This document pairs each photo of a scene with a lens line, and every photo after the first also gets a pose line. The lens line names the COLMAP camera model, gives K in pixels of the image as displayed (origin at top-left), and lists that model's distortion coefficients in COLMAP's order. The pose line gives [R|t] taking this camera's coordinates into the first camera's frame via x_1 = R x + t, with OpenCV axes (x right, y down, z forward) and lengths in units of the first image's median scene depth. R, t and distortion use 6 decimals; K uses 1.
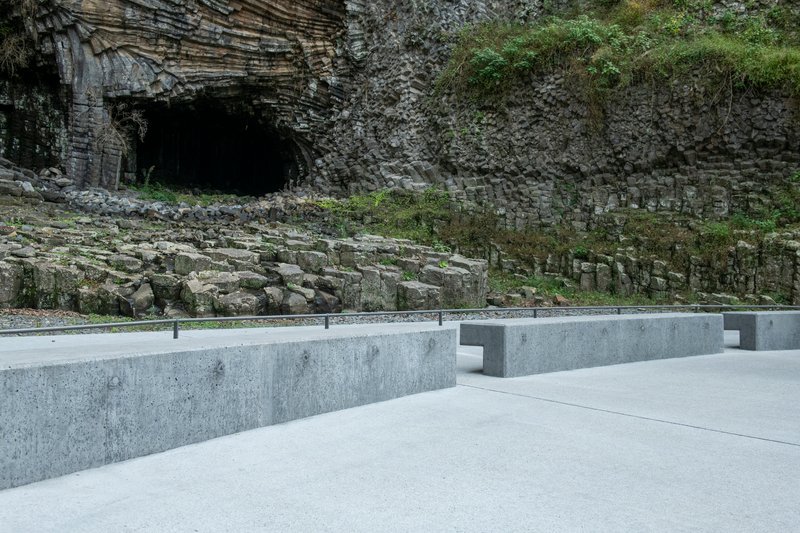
lens RADIAL K [[737.9, 0, 410.1], [0, 737.9, 266.2], [0, 0, 1]] dist [0.011639, 0.000000]
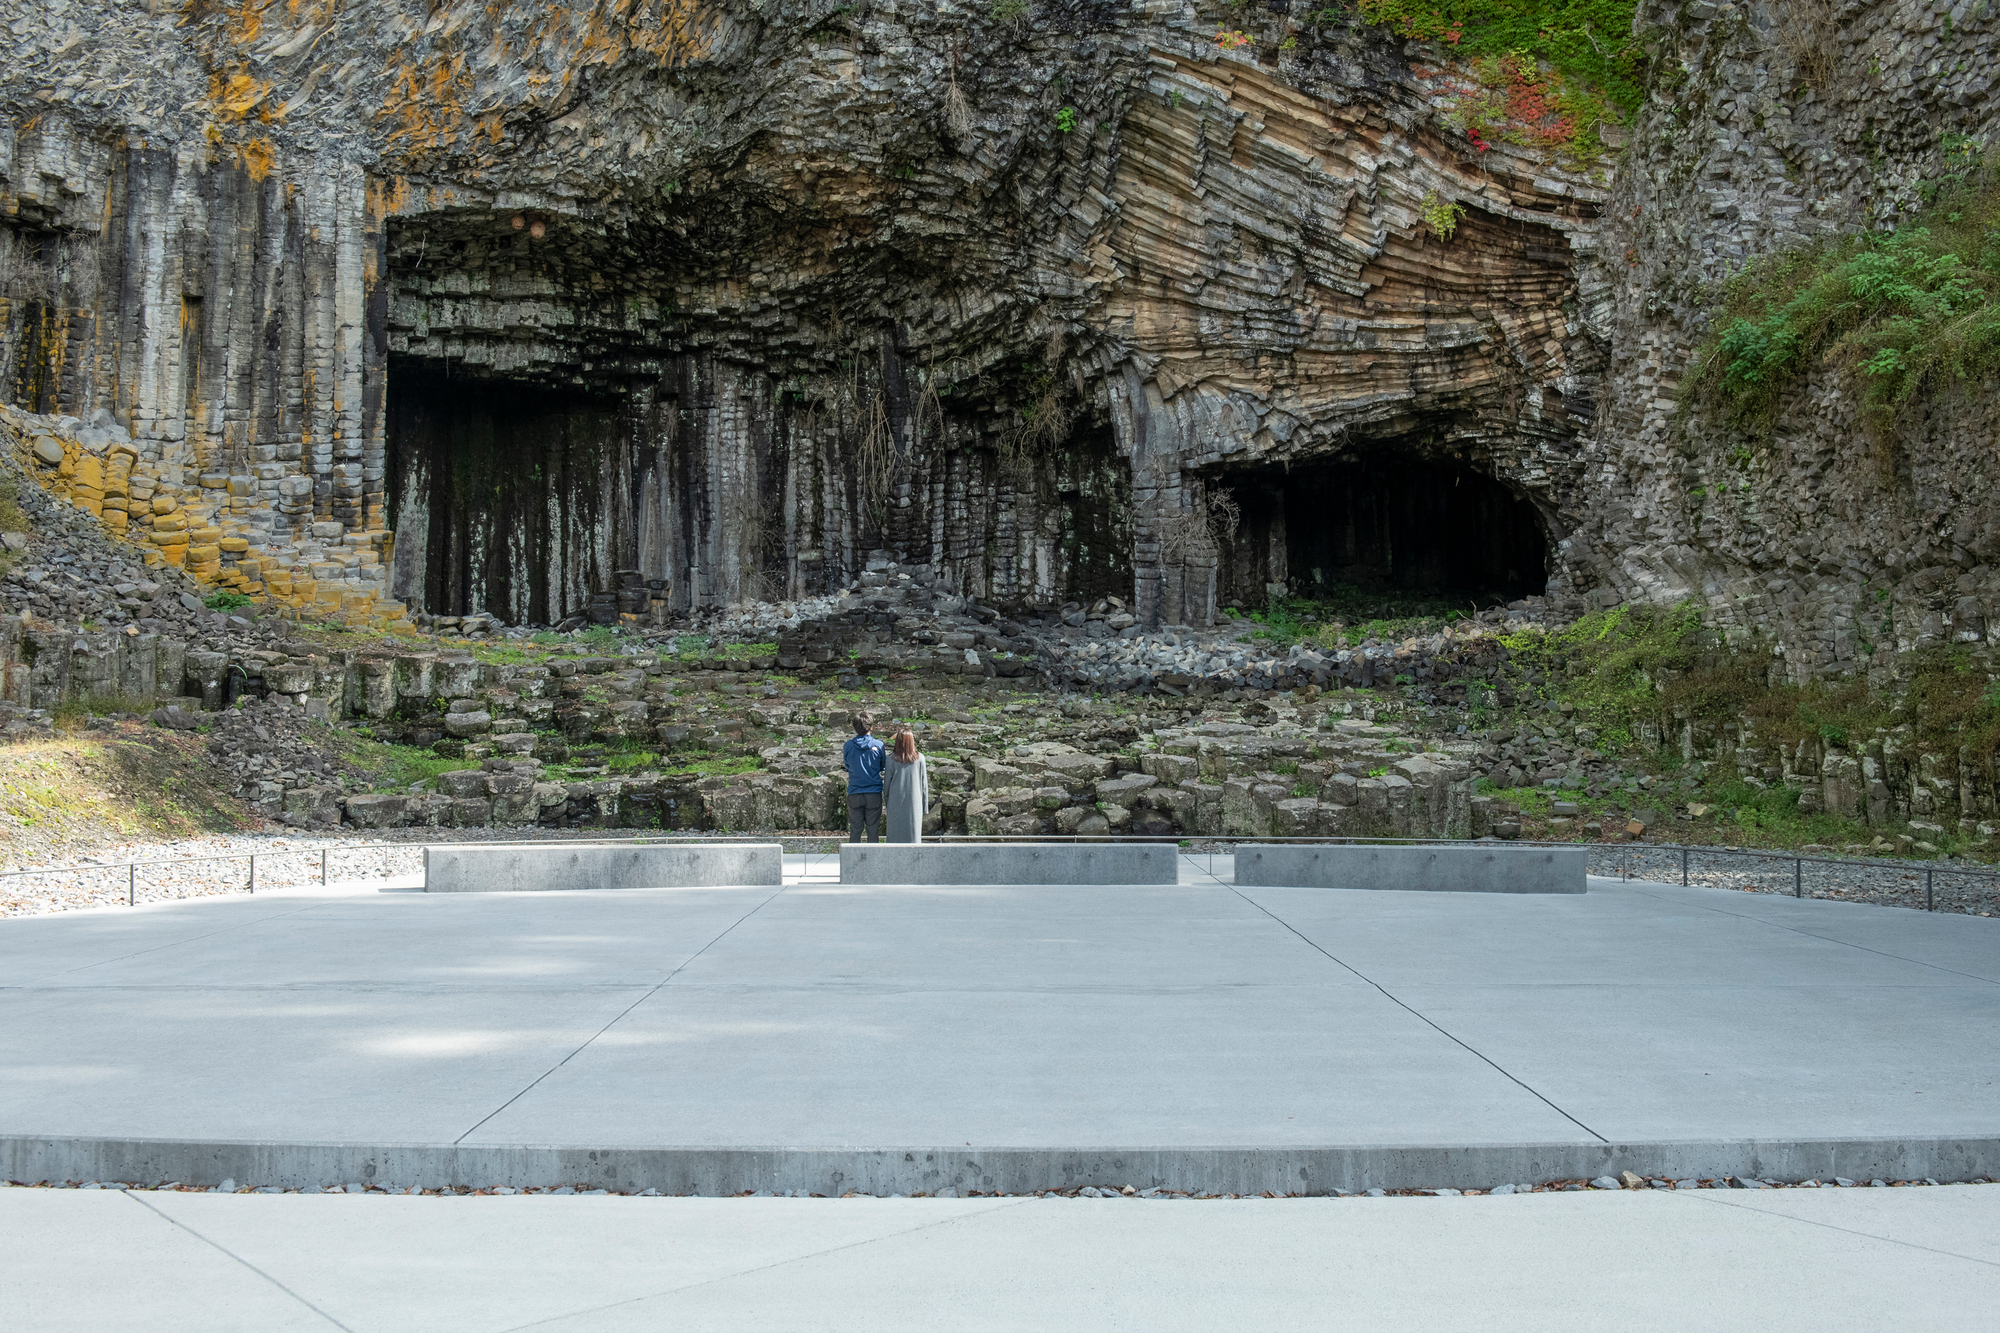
lens RADIAL K [[1909.3, 0, 966.5], [0, 1909.3, 653.5], [0, 0, 1]] dist [0.010971, 0.000000]
pose [[0.763437, -0.045744, -0.644260, 0.427144], [0.020073, 0.998687, -0.047123, -0.017327], [0.645570, 0.023043, 0.763354, -0.257070]]
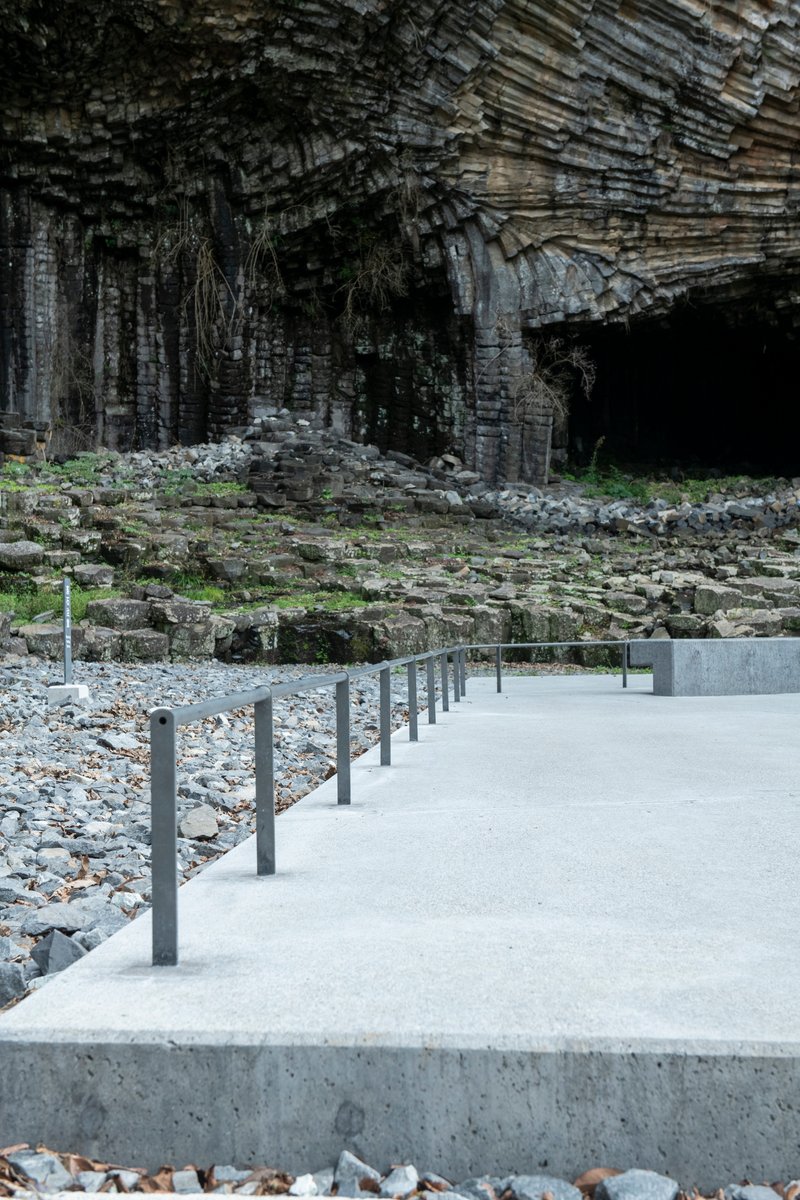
lens RADIAL K [[1714.6, 0, 395.6], [0, 1714.6, 594.7], [0, 0, 1]] dist [0.110933, 0.000000]
pose [[0.910557, -0.037338, -0.411694, 0.053071], [0.033092, 0.999300, -0.017440, 0.004519], [0.412057, 0.002256, 0.911155, -0.301506]]
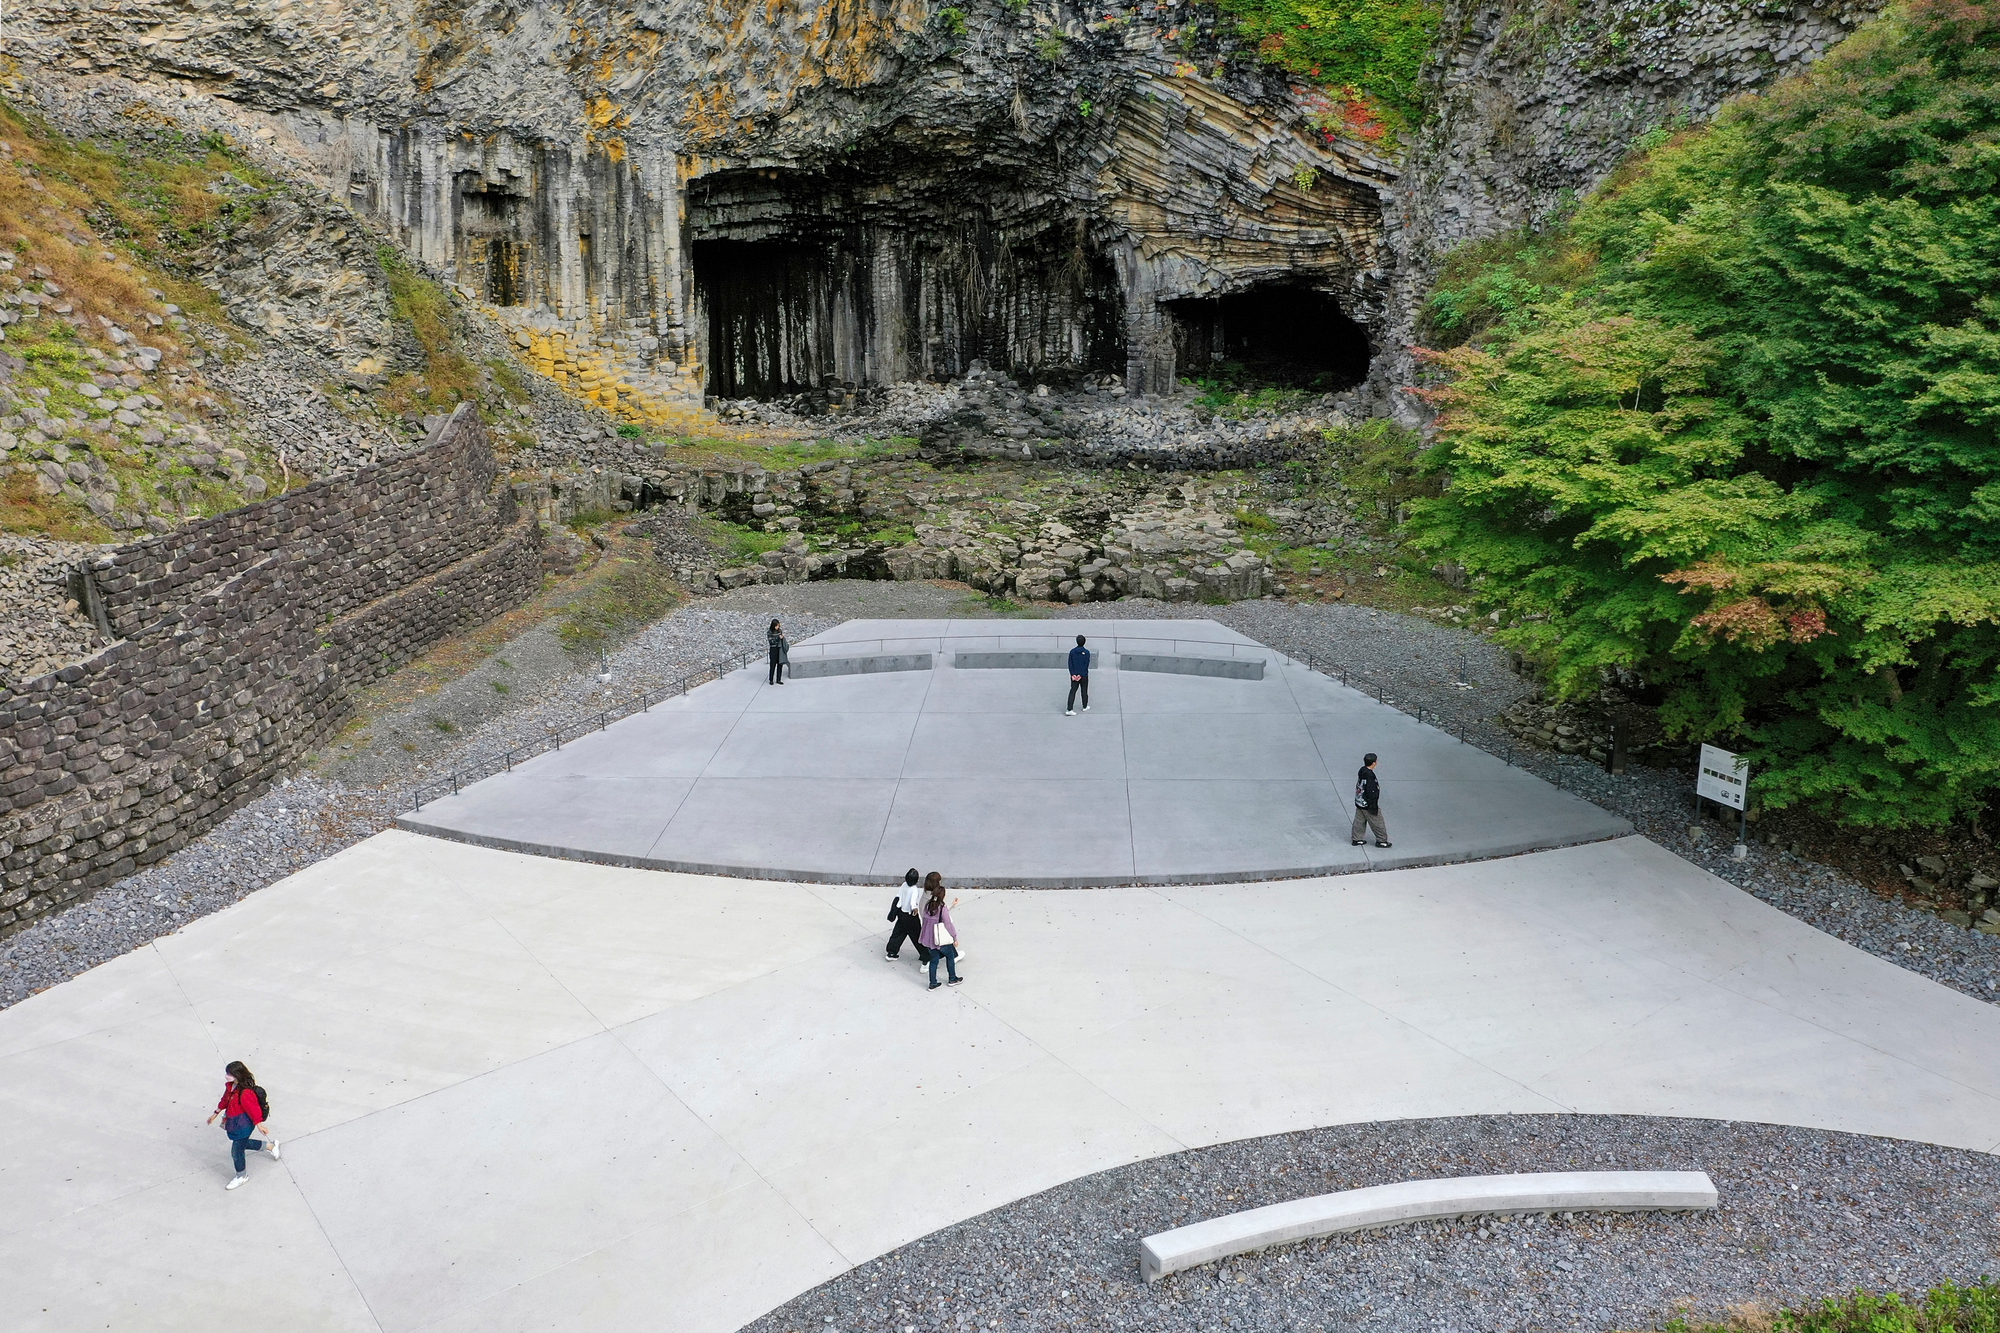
lens RADIAL K [[1390.0, 0, 981.2], [0, 1390.0, 614.2], [0, 0, 1]] dist [-0.042702, -0.006336]
pose [[0.732592, 0.130573, -0.668027, 0.707962], [0.024082, 0.975842, 0.217148, -0.234378], [0.680242, -0.175169, 0.711749, -0.540922]]
